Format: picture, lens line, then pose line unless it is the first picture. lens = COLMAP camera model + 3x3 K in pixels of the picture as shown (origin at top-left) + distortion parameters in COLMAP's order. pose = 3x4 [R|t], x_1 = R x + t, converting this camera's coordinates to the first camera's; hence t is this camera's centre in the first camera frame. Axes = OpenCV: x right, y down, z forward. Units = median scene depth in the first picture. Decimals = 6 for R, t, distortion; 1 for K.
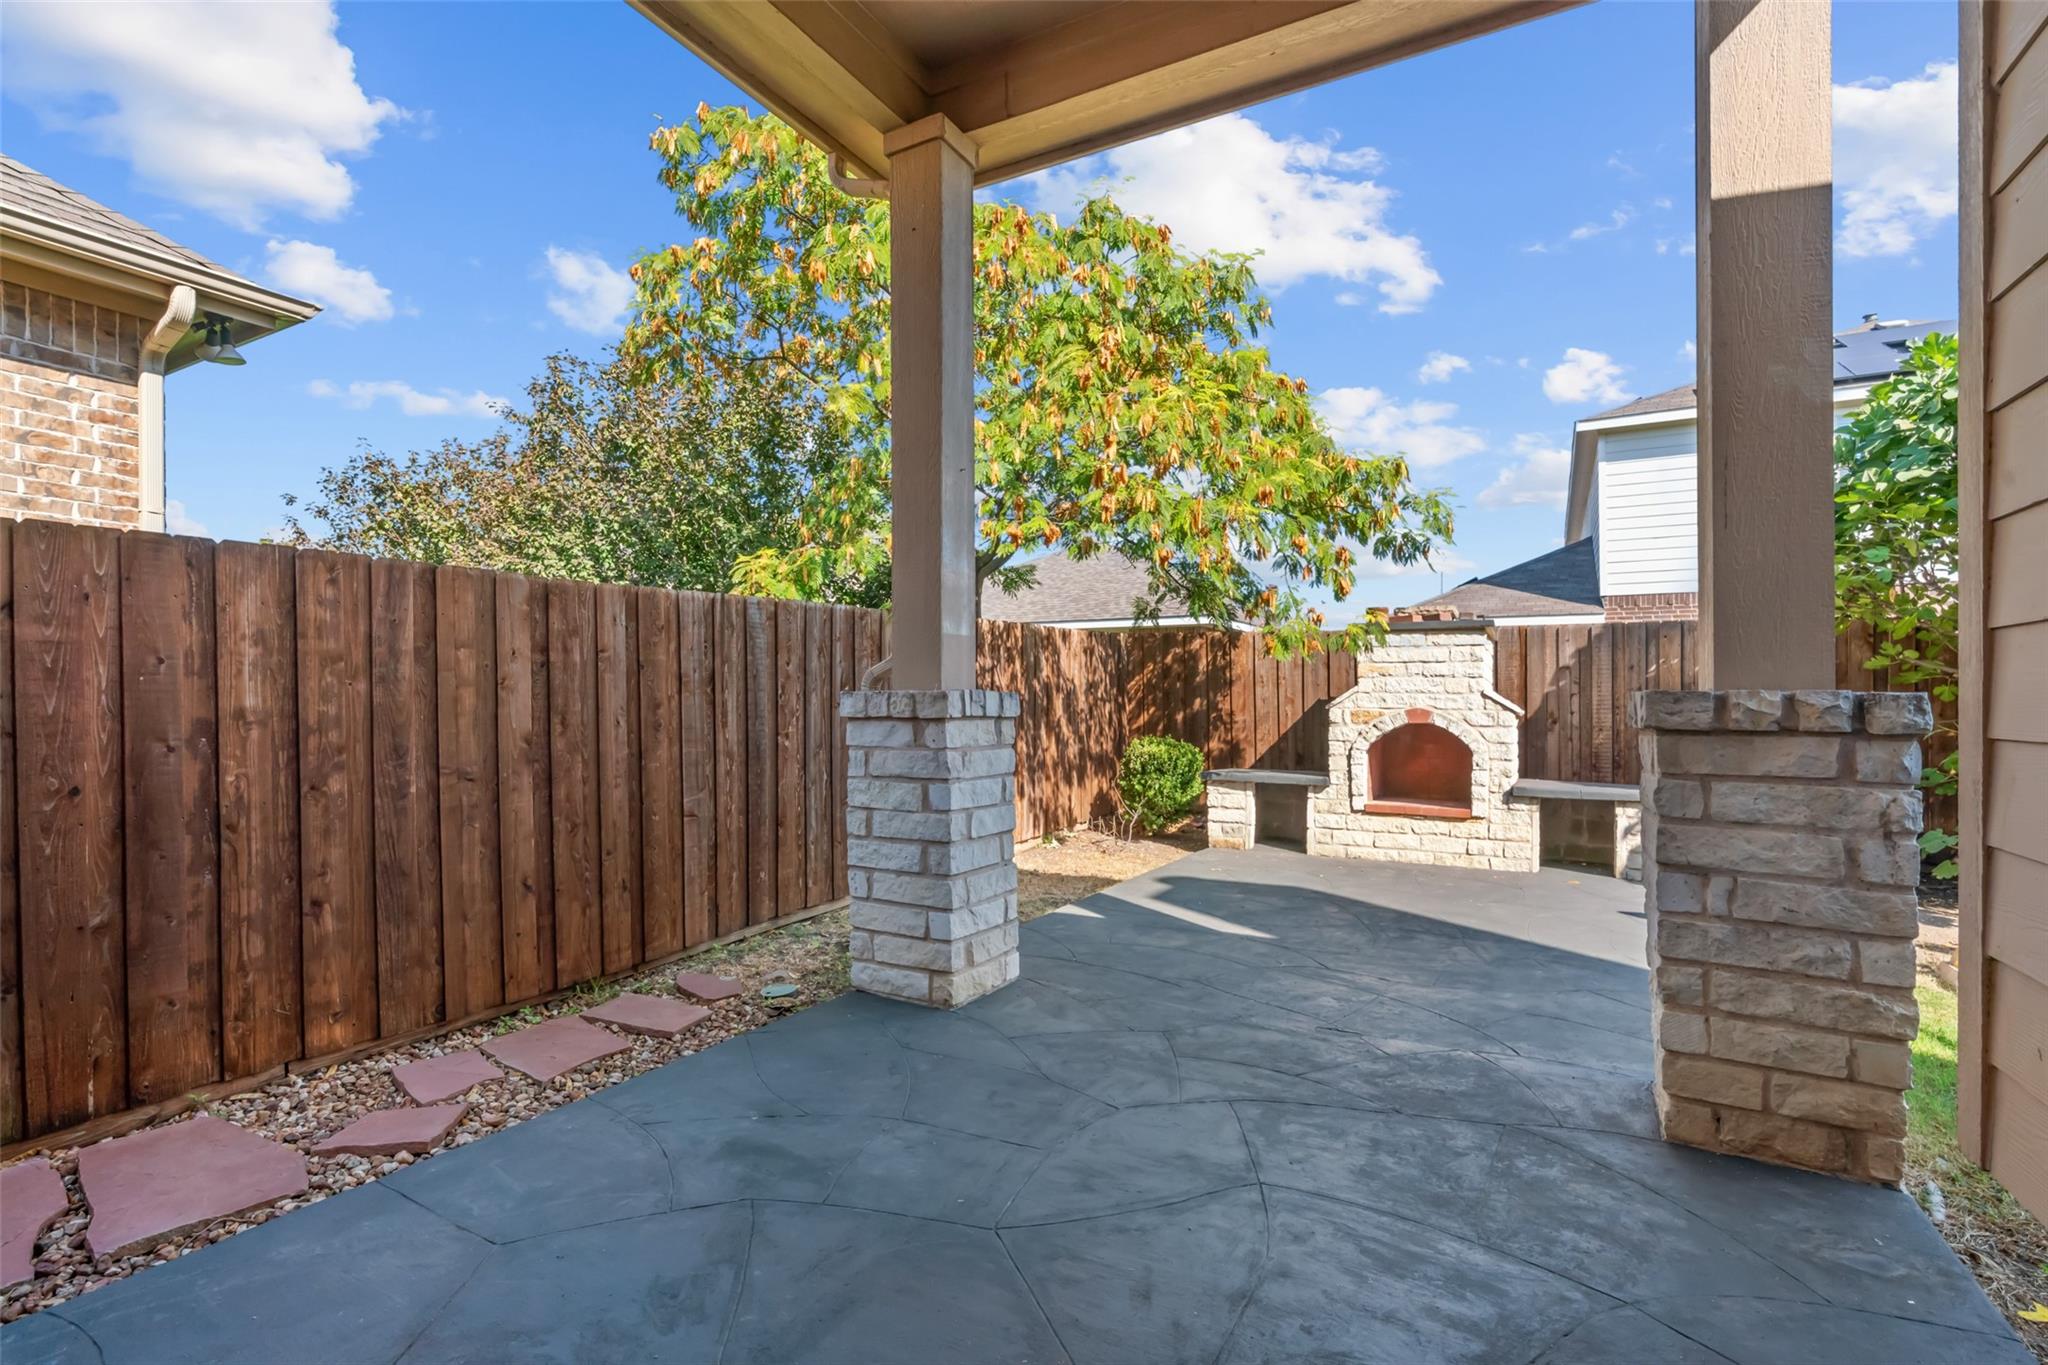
lens RADIAL K [[935.8, 0, 1030.1], [0, 935.8, 684.8], [0, 0, 1]] dist [-0.004739, 0.000298]
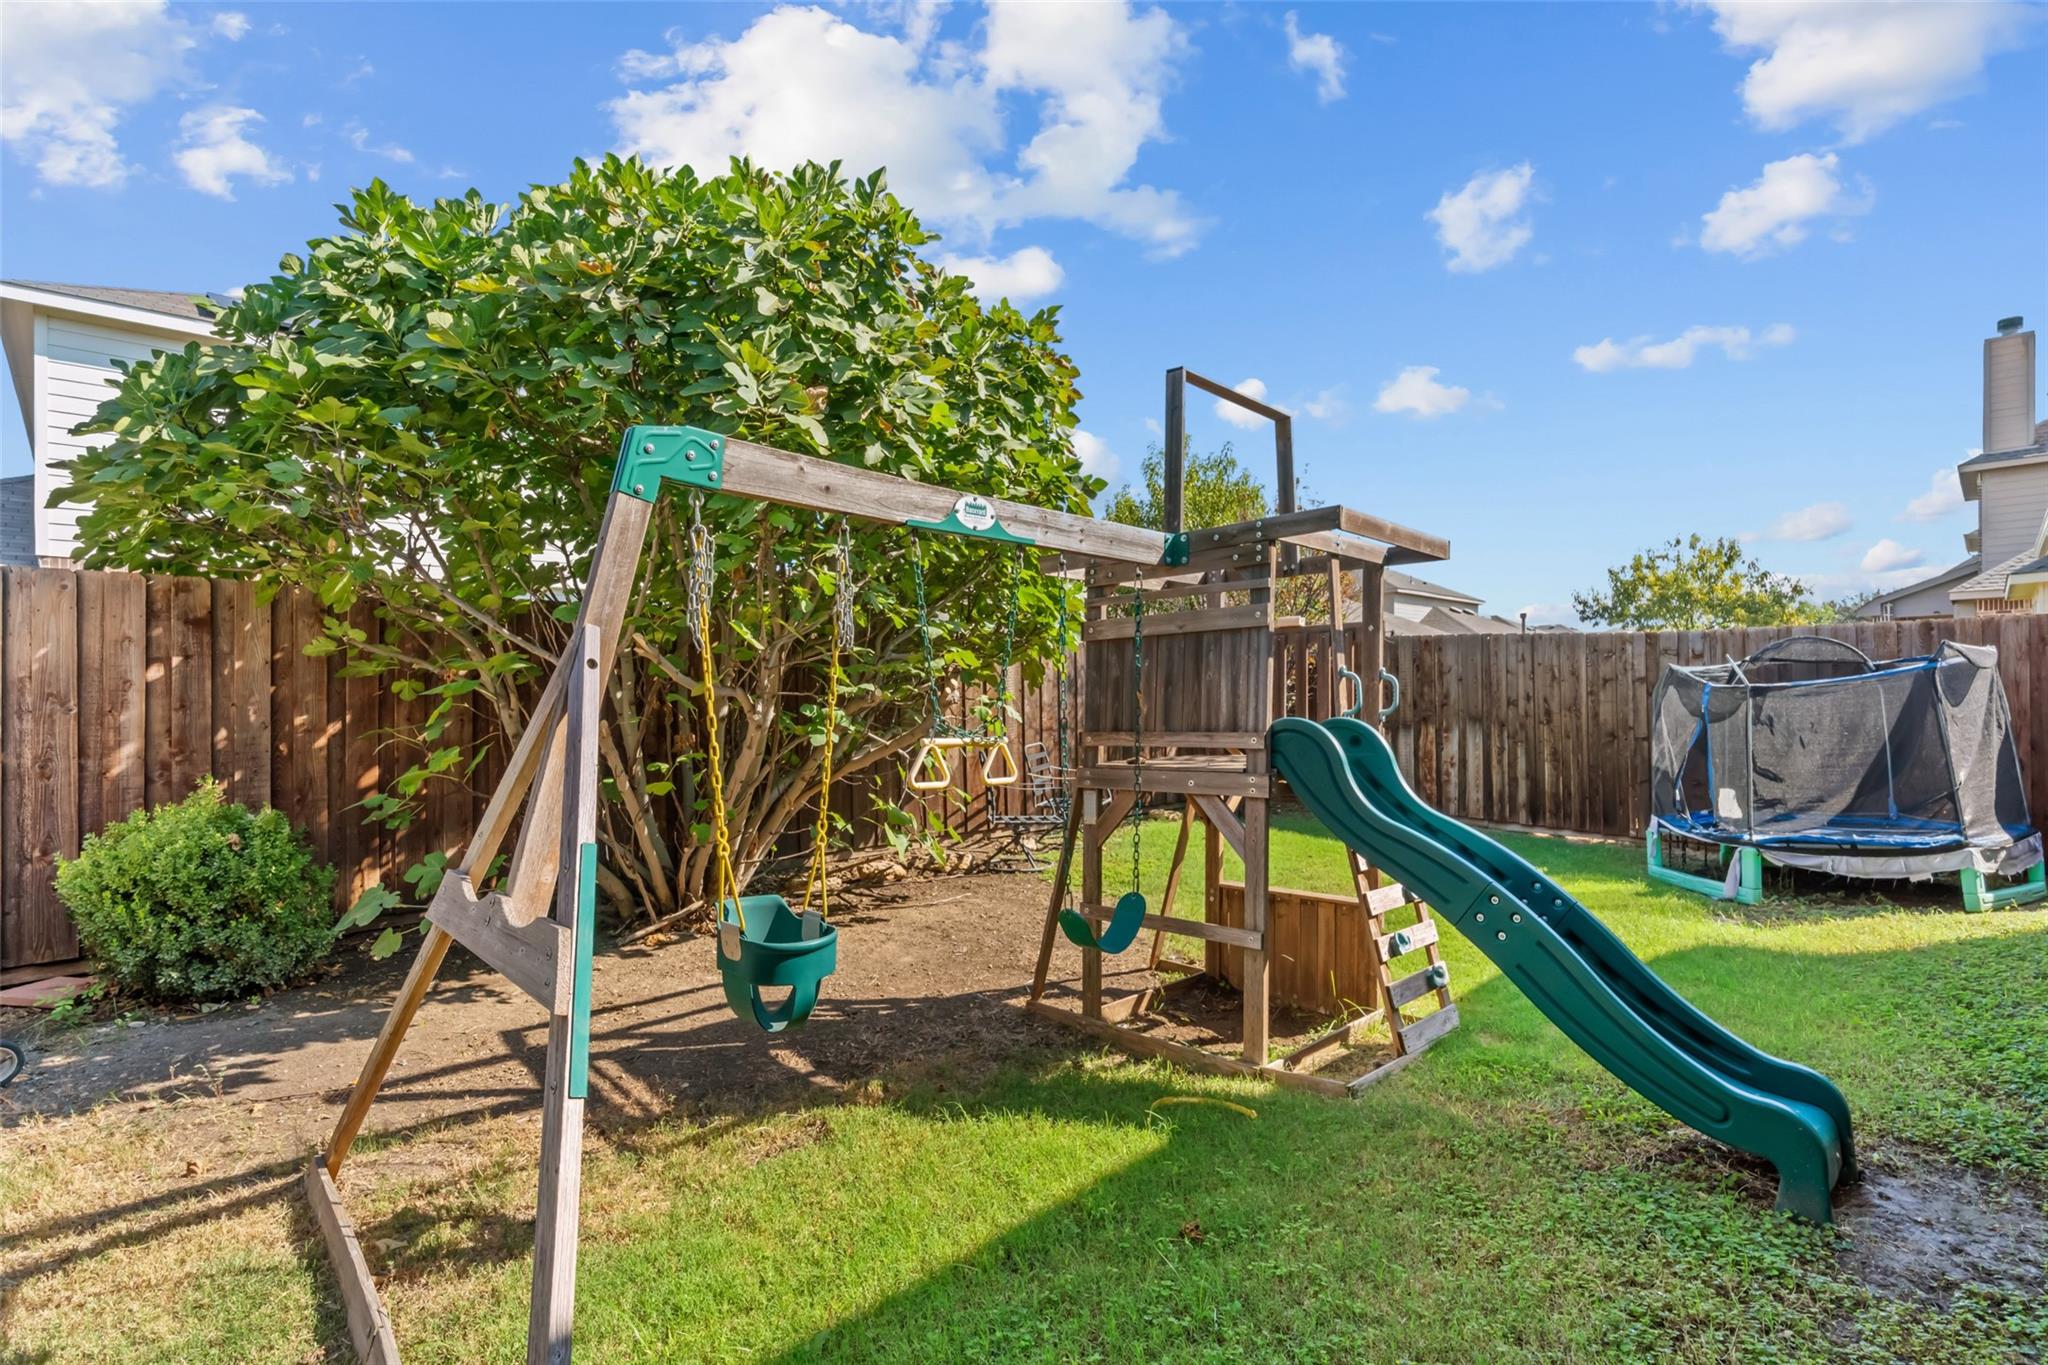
lens RADIAL K [[935.8, 0, 1030.1], [0, 935.8, 684.8], [0, 0, 1]] dist [-0.004739, 0.000298]
pose [[0.284410, -0.001510, 0.958702, 0.332242], [0.010529, 0.999943, -0.001548, 0.008560], [-0.958645, 0.010535, 0.284410, 0.252457]]
